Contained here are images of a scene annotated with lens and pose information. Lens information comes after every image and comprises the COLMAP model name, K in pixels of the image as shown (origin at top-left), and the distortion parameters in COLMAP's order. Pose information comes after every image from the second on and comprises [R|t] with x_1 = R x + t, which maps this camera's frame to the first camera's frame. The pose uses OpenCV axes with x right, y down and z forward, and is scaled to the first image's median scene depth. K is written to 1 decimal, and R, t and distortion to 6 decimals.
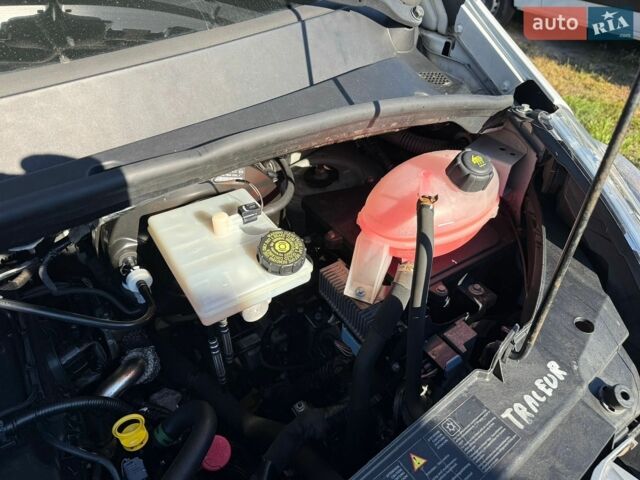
lens RADIAL K [[486.2, 0, 309.6], [0, 486.2, 240.1], [0, 0, 1]] dist [-0.006411, -0.004921]
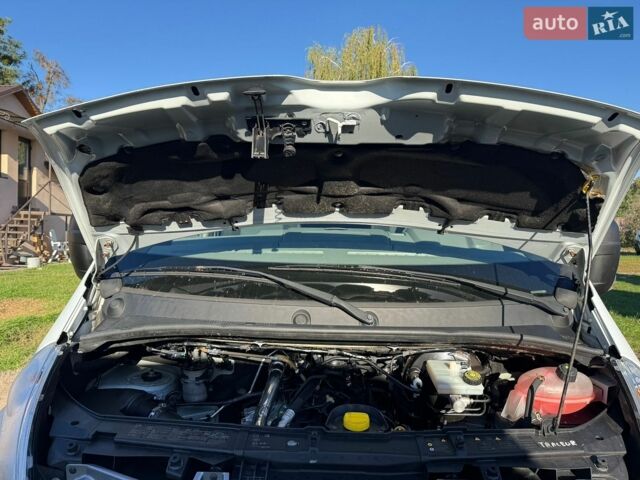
lens RADIAL K [[486.2, 0, 309.6], [0, 486.2, 240.1], [0, 0, 1]] dist [-0.006411, -0.004921]
pose [[0.829092, 0.068904, -0.554850, 0.562947], [-0.352942, 0.834162, -0.423798, 0.749360], [0.433634, 0.547198, 0.715917, -1.543029]]
